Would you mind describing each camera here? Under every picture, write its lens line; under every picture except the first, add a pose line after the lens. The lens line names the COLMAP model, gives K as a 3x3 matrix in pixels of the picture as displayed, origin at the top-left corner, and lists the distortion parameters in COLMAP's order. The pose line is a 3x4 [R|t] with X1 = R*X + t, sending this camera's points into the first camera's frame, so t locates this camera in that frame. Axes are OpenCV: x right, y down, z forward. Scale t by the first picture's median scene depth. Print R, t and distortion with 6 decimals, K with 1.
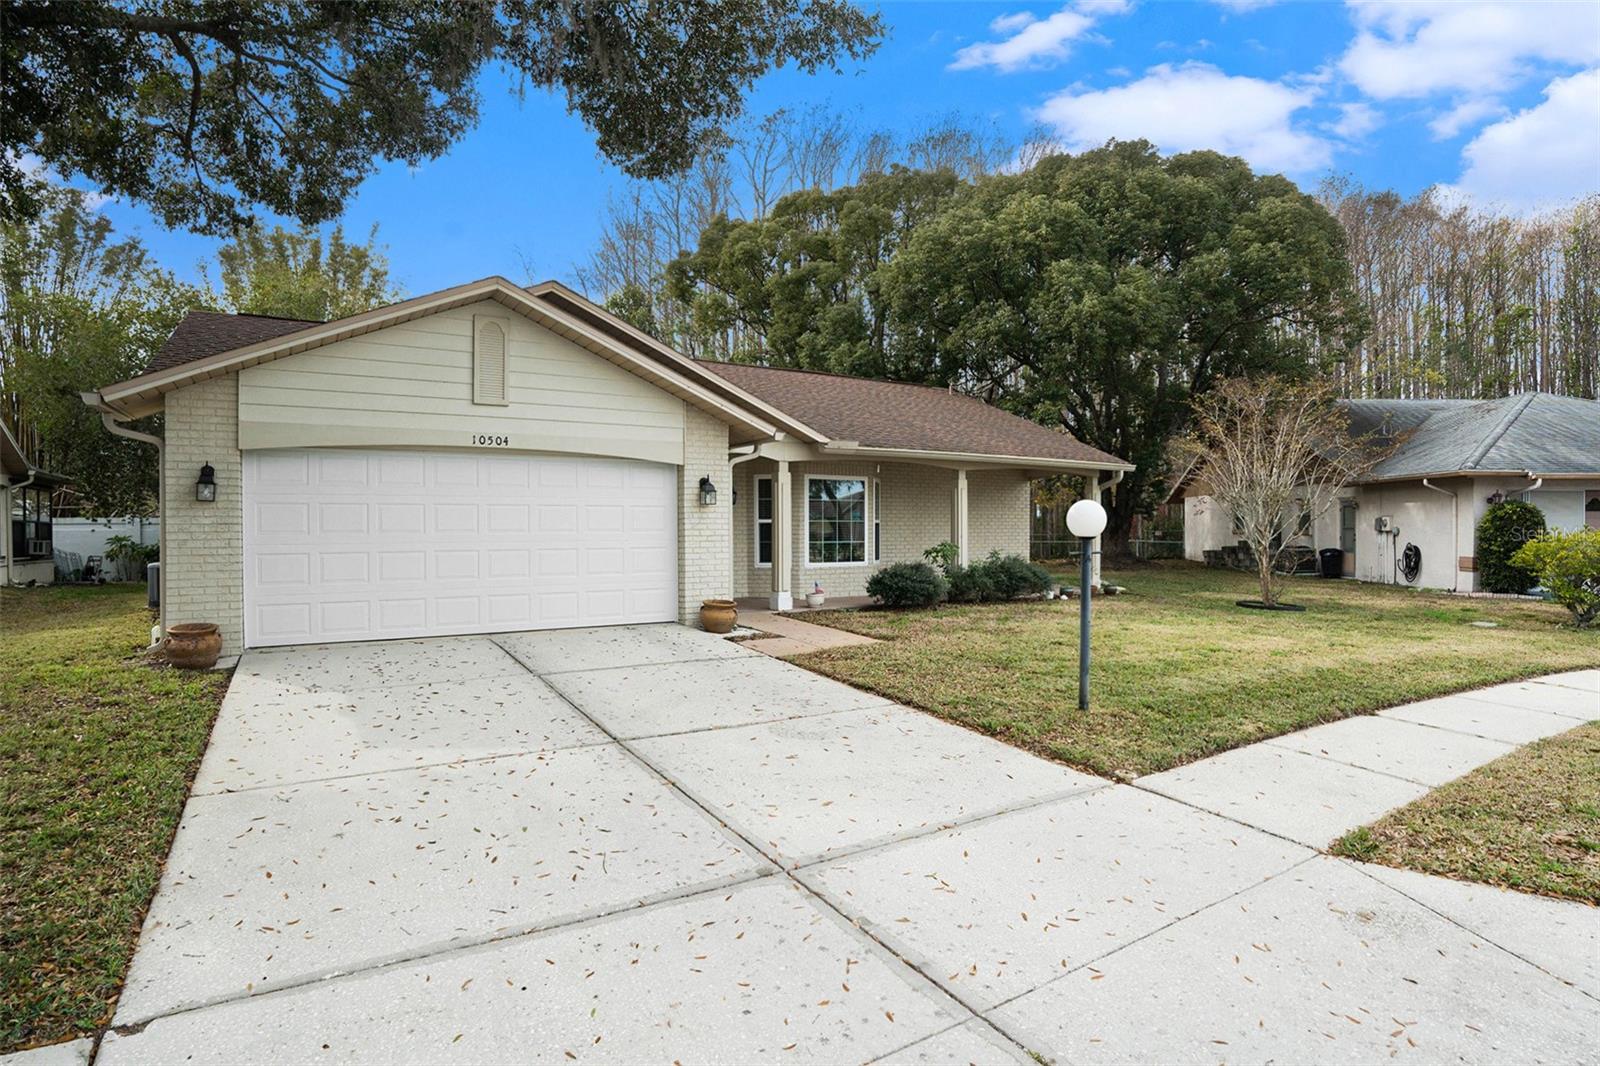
lens RADIAL K [[825.1, 0, 810.2], [0, 825.1, 532.7], [0, 0, 1]] dist [-0.033743, -0.000379]
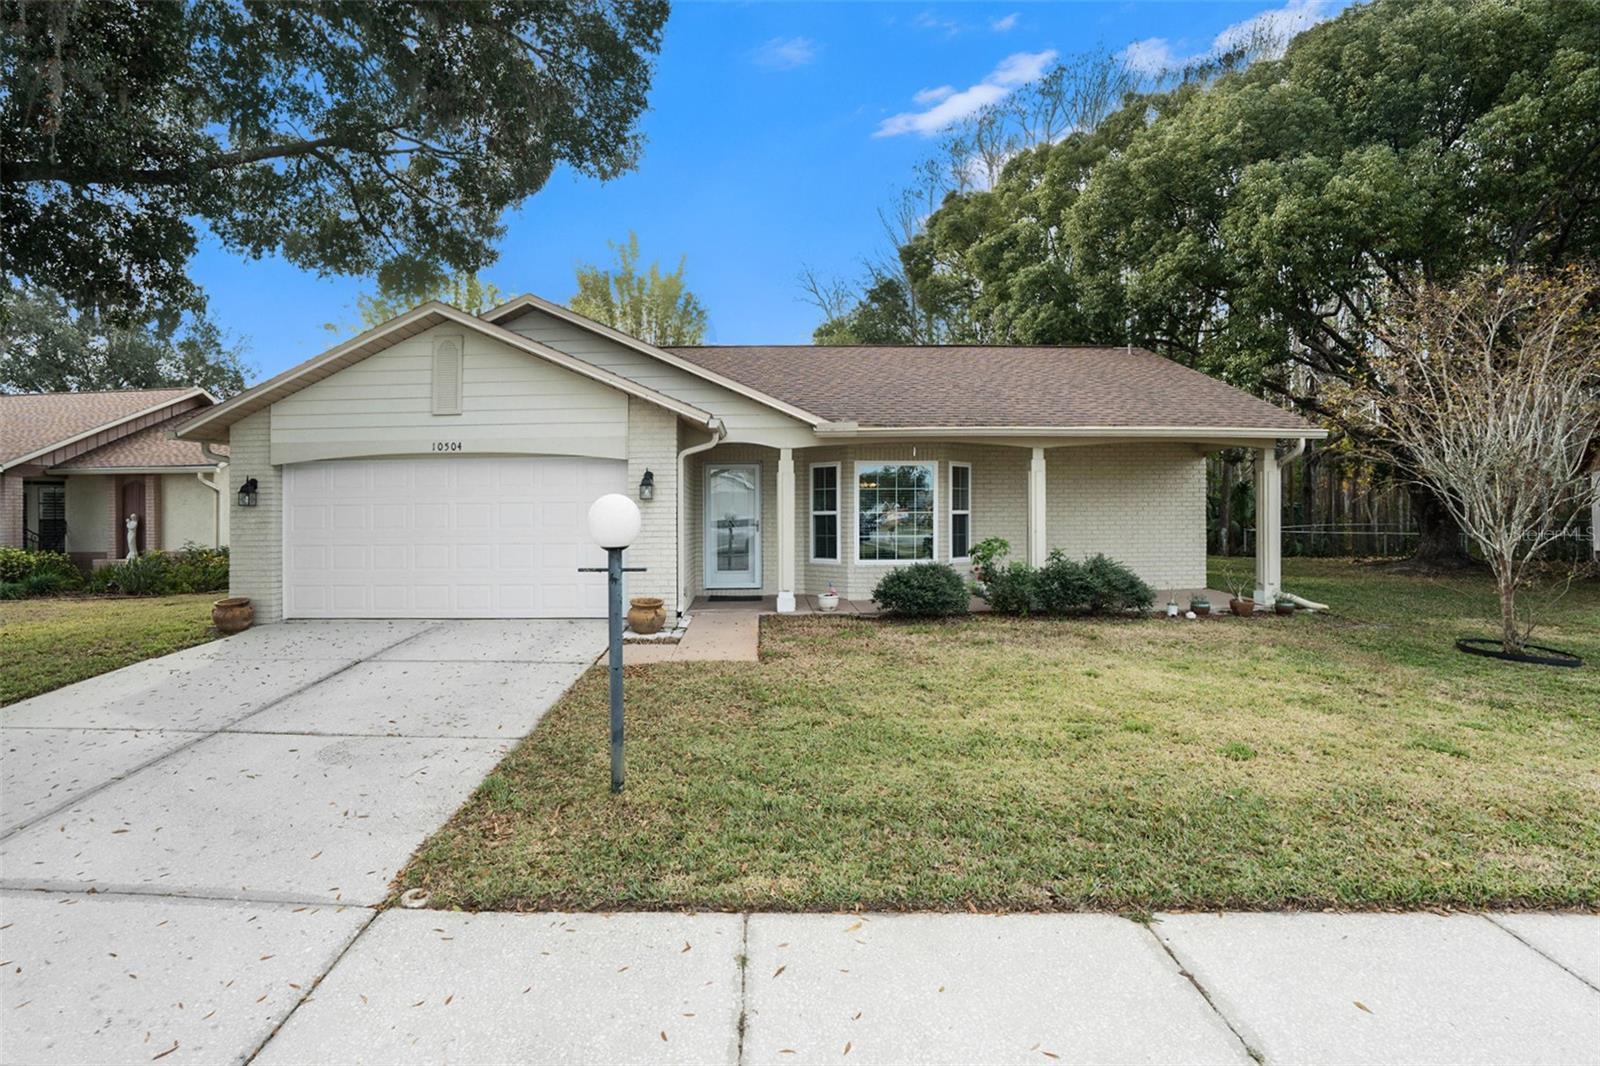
lens RADIAL K [[774.4, 0, 736.5], [0, 774.4, 526.5], [0, 0, 1]] dist [-0.081565, 0.017732]
pose [[0.843315, 0.001078, -0.537418, 0.338995], [0.002689, 0.999977, 0.006226, -0.005594], [0.537413, -0.006696, 0.843293, 0.223314]]
